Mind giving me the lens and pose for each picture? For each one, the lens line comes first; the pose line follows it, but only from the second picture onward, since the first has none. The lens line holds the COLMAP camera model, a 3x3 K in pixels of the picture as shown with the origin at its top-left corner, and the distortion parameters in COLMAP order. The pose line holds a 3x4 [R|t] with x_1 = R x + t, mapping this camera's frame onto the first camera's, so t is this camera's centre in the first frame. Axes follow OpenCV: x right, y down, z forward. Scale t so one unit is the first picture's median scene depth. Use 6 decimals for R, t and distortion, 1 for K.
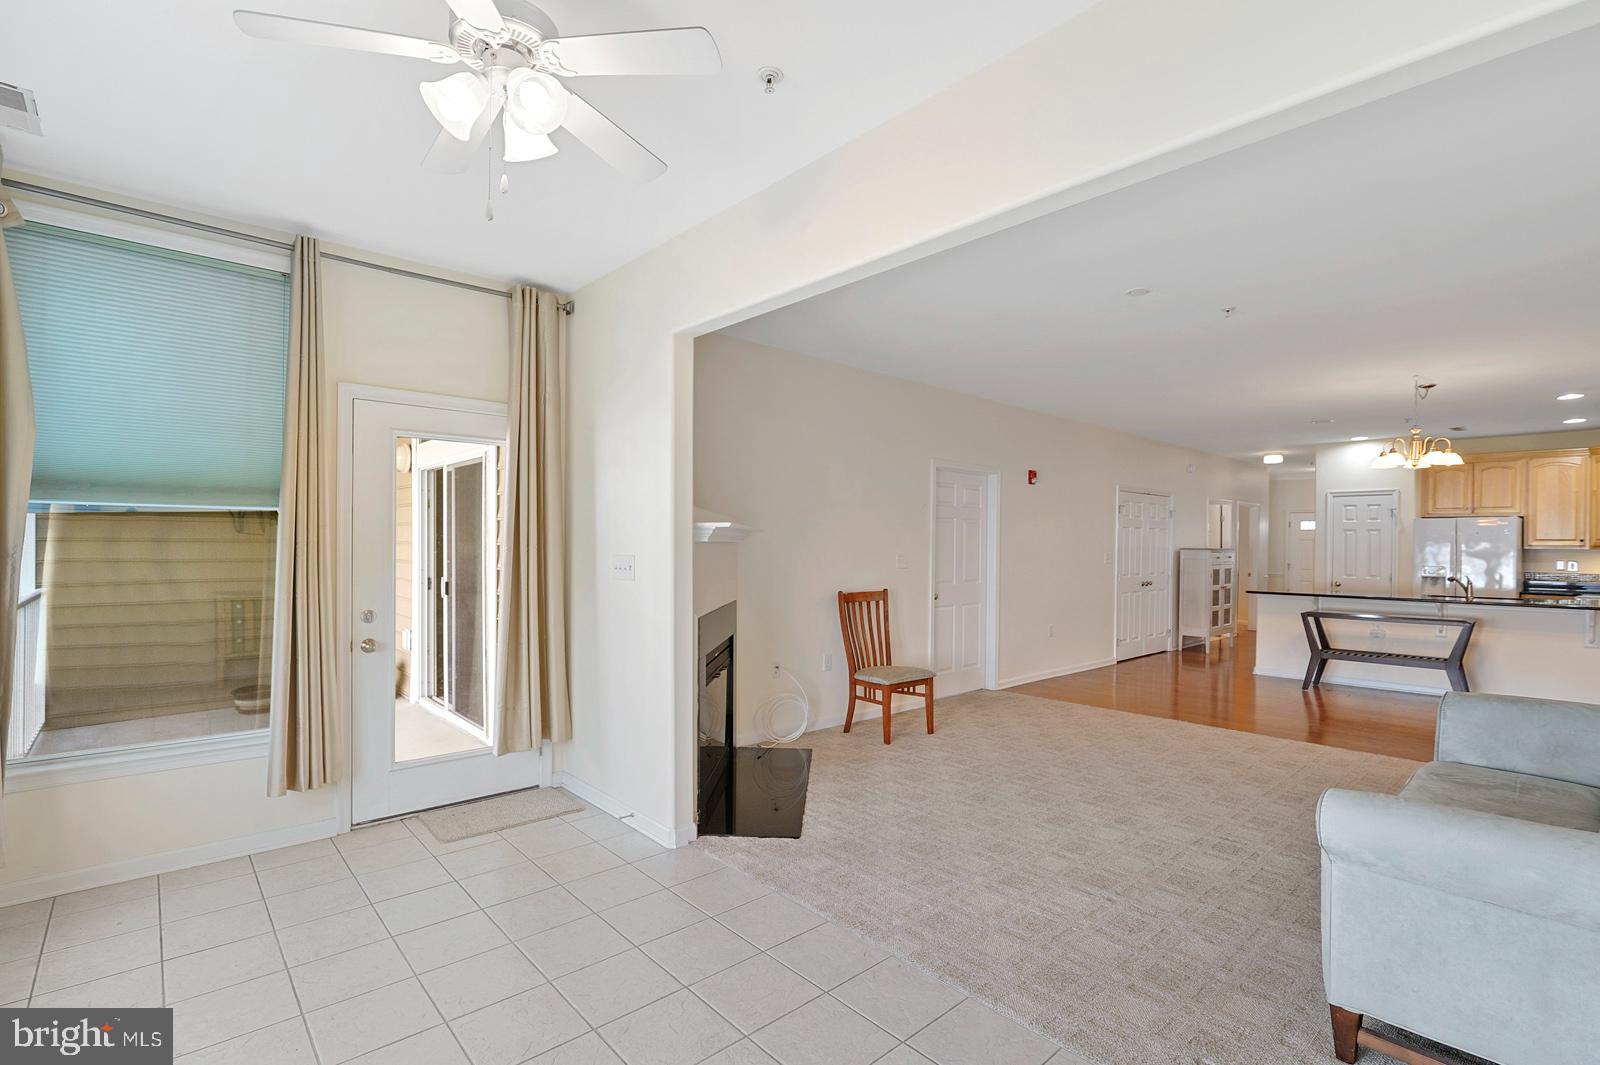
lens RADIAL K [[739.8, 0, 801.5], [0, 739.8, 553.2], [0, 0, 1]] dist [-0.019996, 0.000492]
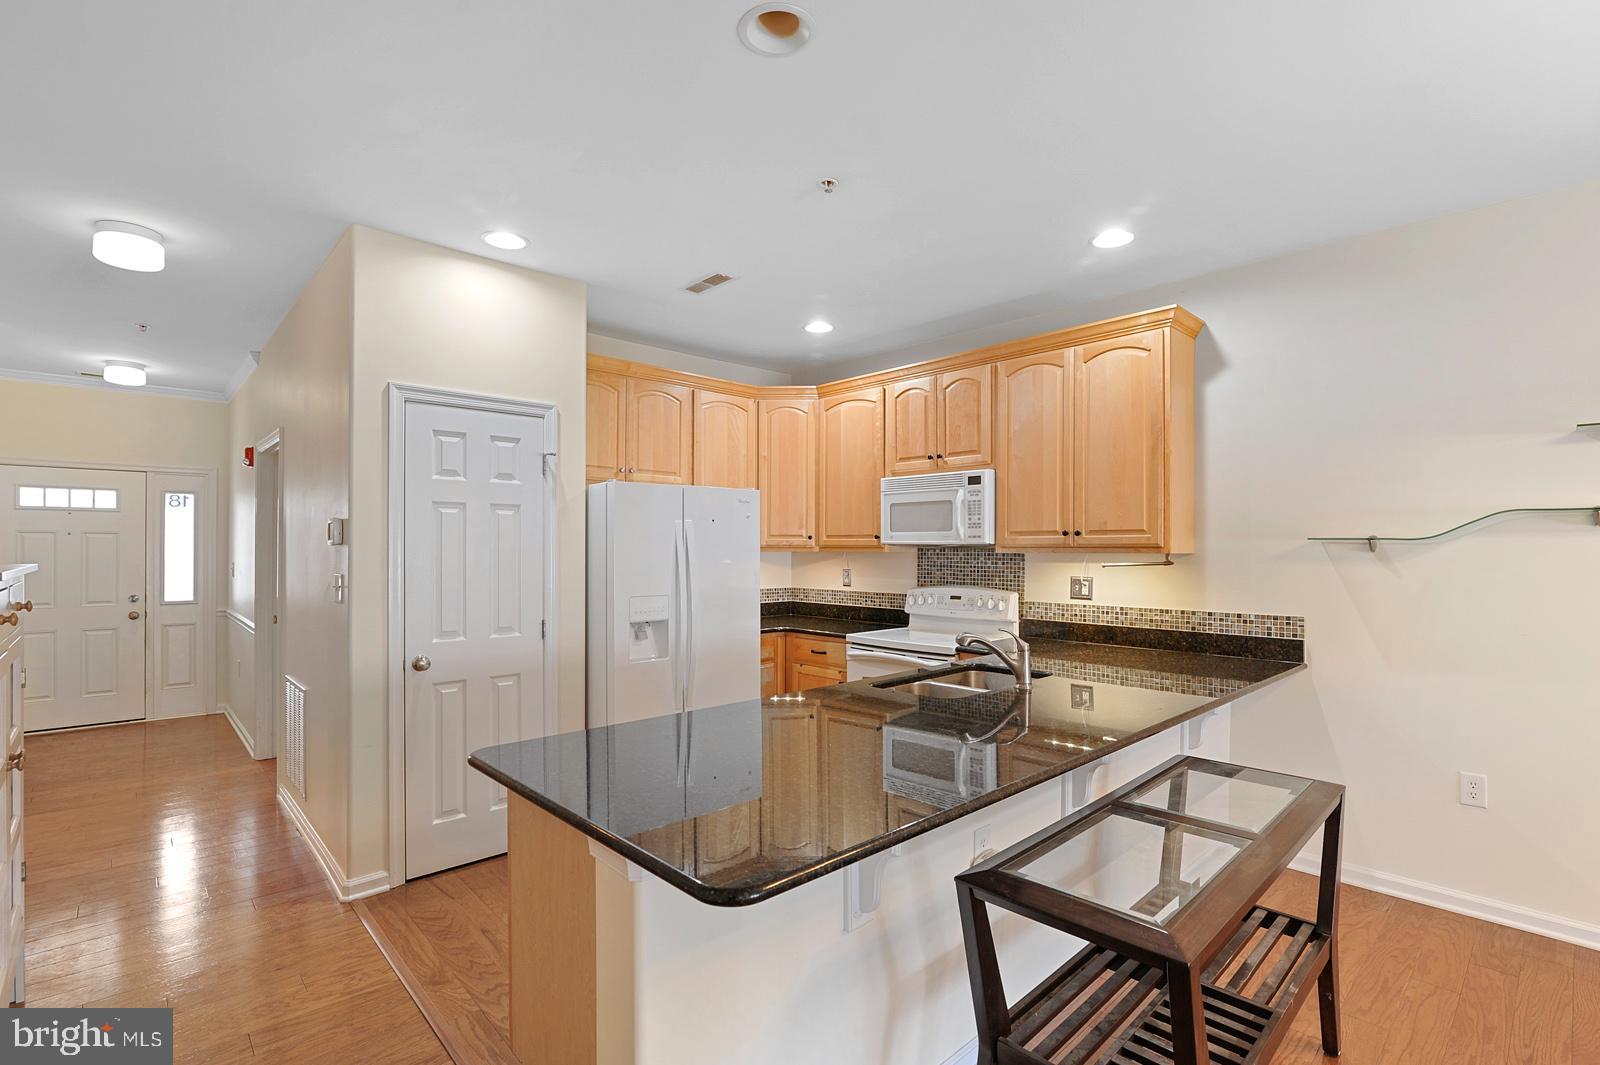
lens RADIAL K [[739.8, 0, 803.1], [0, 739.8, 544.9], [0, 0, 1]] dist [-0.019996, 0.000492]
pose [[-0.016622, -0.006735, 0.999839, 0.679420], [0.011282, 0.999912, 0.006923, -0.021765], [-0.999798, 0.011395, -0.016545, 1.430046]]
